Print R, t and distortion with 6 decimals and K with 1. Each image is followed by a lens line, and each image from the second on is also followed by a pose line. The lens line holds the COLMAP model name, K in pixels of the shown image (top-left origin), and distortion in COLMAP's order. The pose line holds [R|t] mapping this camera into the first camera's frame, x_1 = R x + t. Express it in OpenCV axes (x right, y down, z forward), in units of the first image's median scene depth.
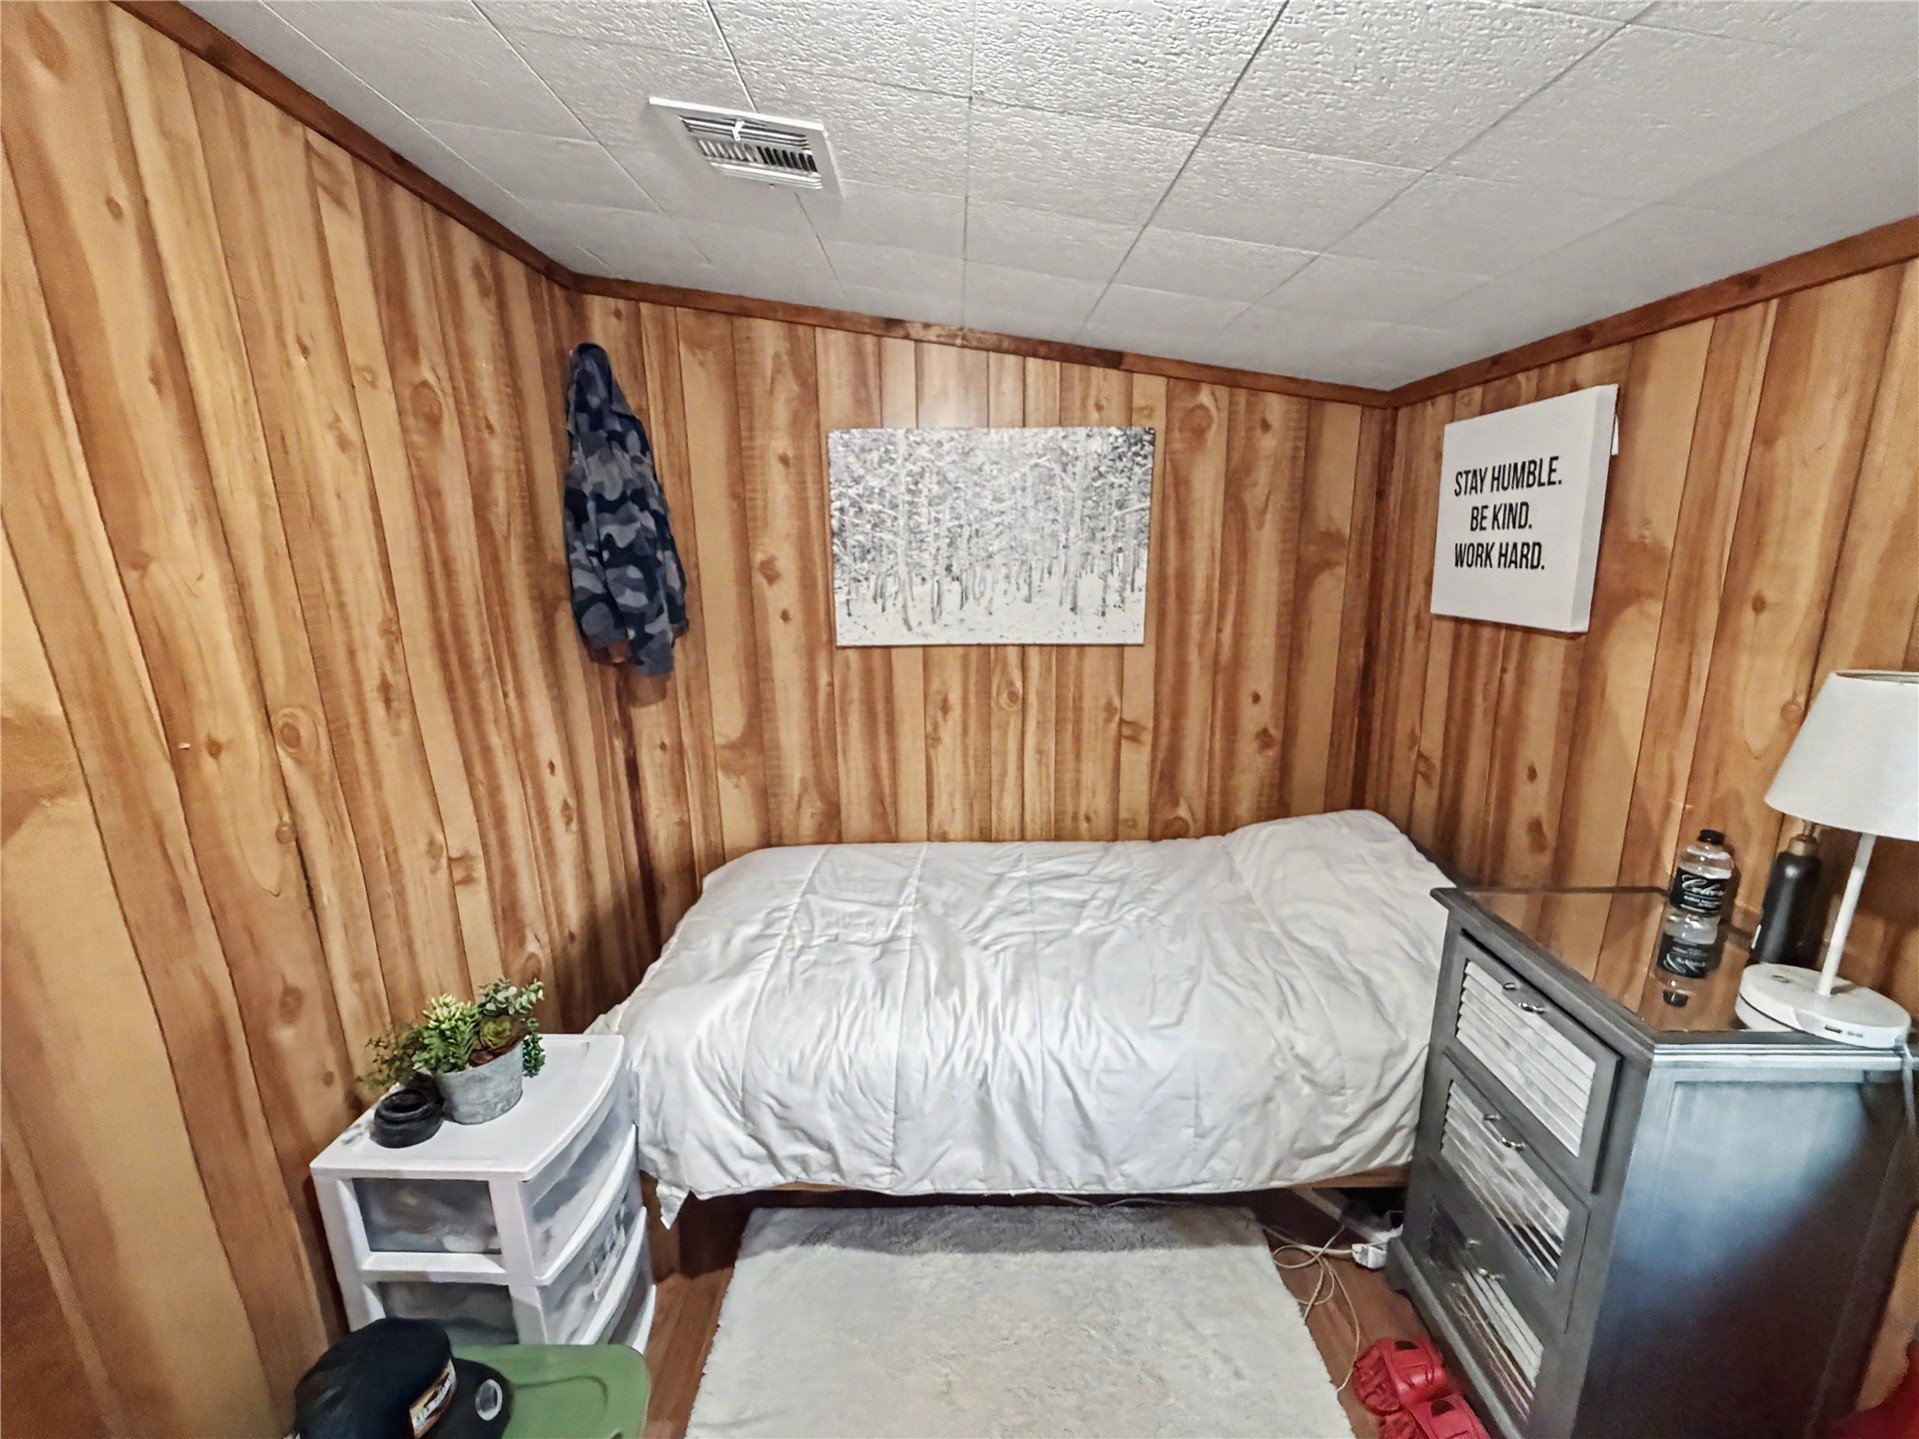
lens RADIAL K [[771.3, 0, 957.2], [0, 771.3, 721.0], [0, 0, 1]] dist [0.002865, -0.000092]
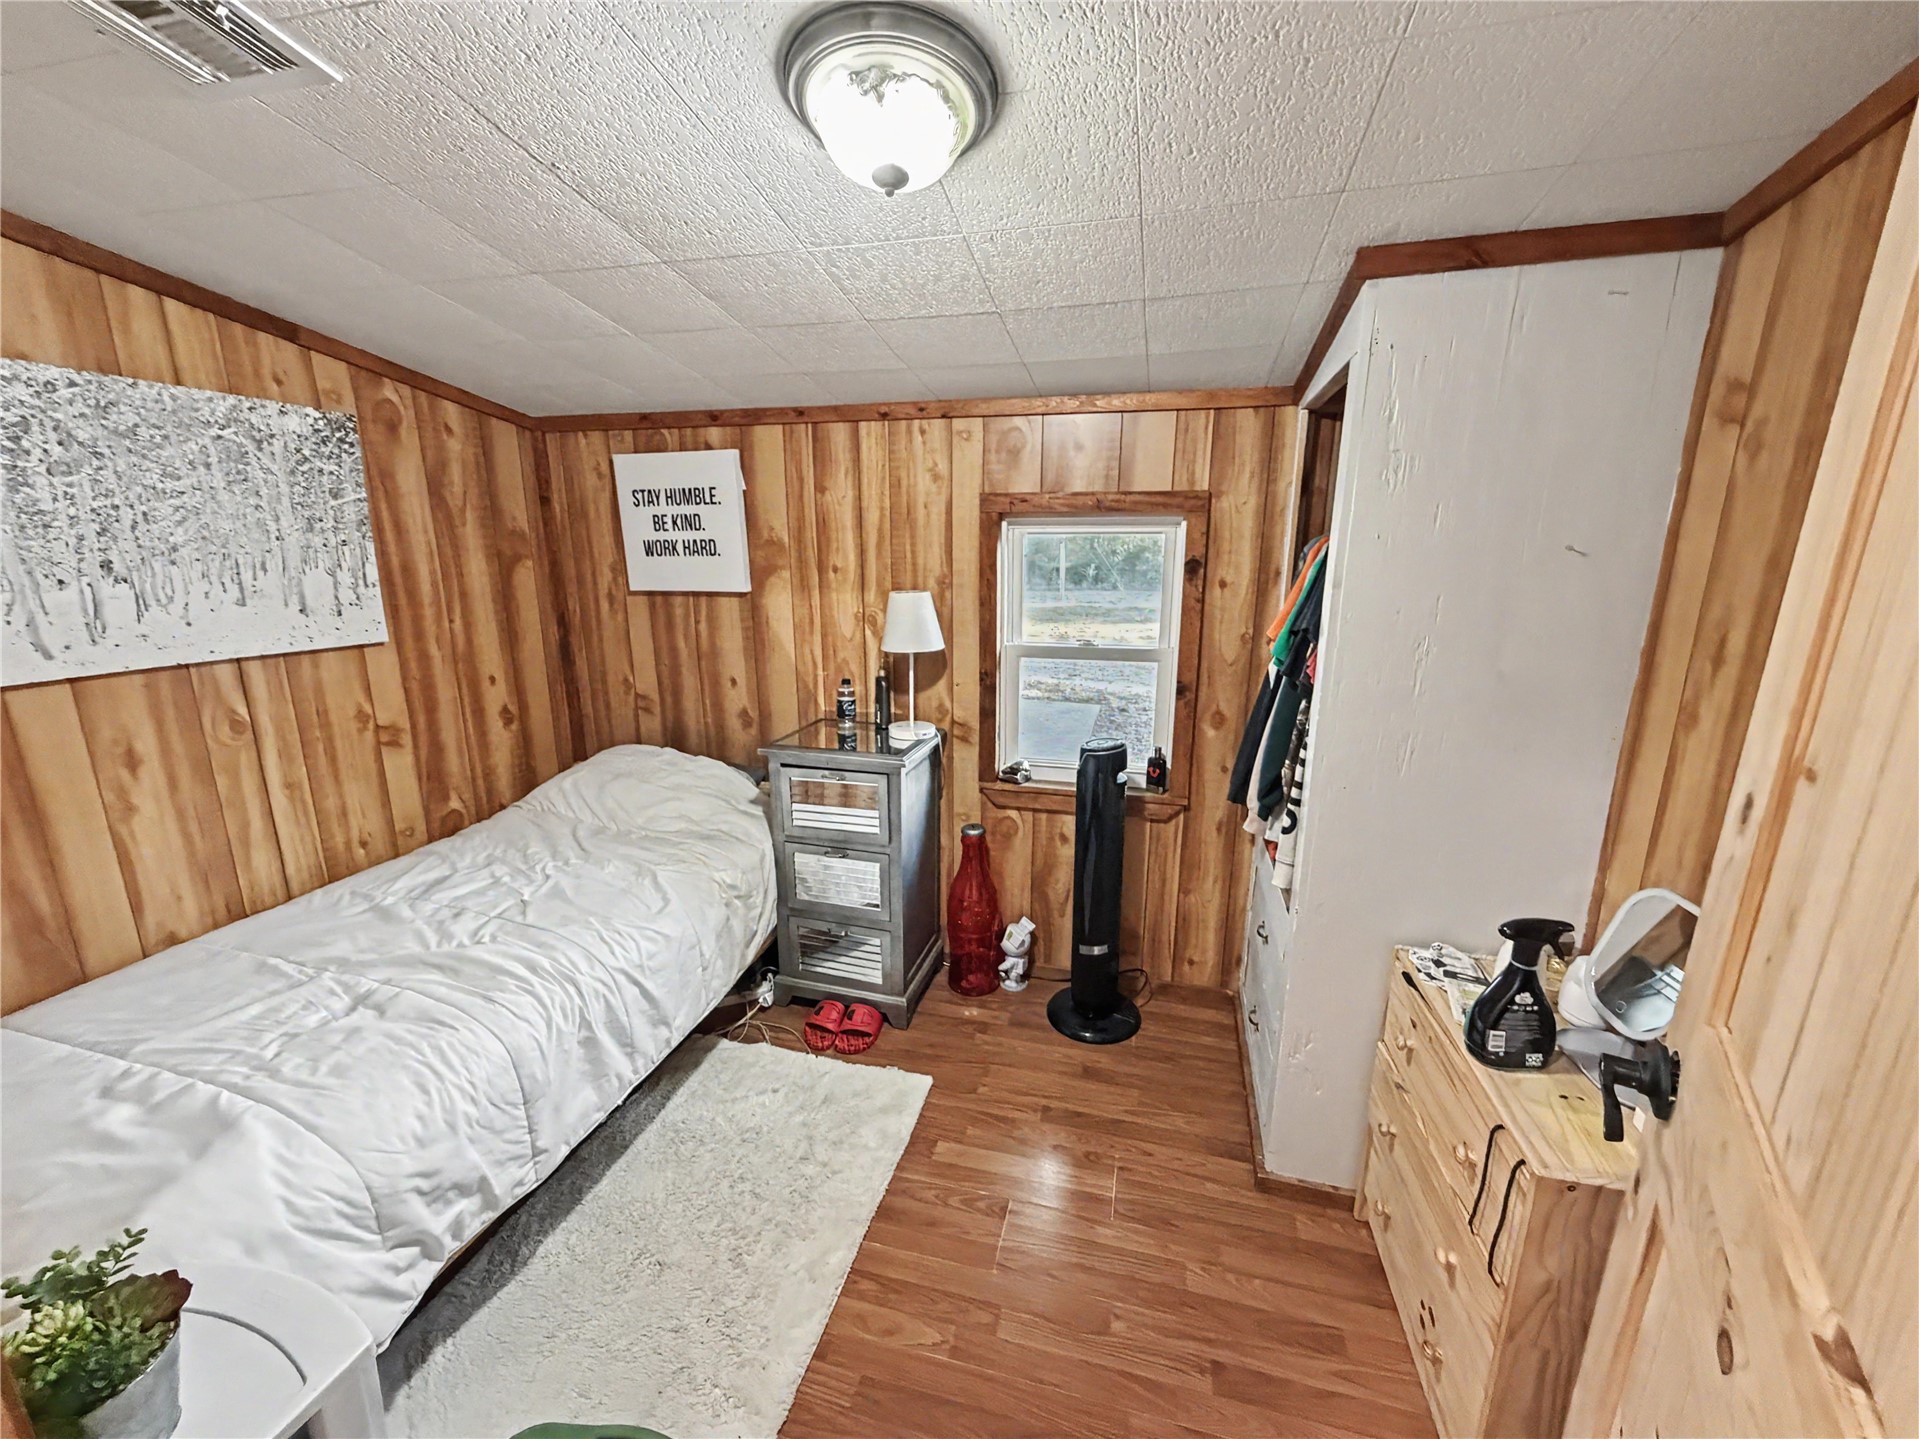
lens RADIAL K [[771.3, 0, 961.9], [0, 771.3, 721.9], [0, 0, 1]] dist [0.002865, -0.000092]
pose [[0.258736, -0.207884, 0.943313, -0.524795], [0.213865, 0.964659, 0.153928, 0.001069], [-0.941975, 0.161915, 0.294051, 0.066830]]
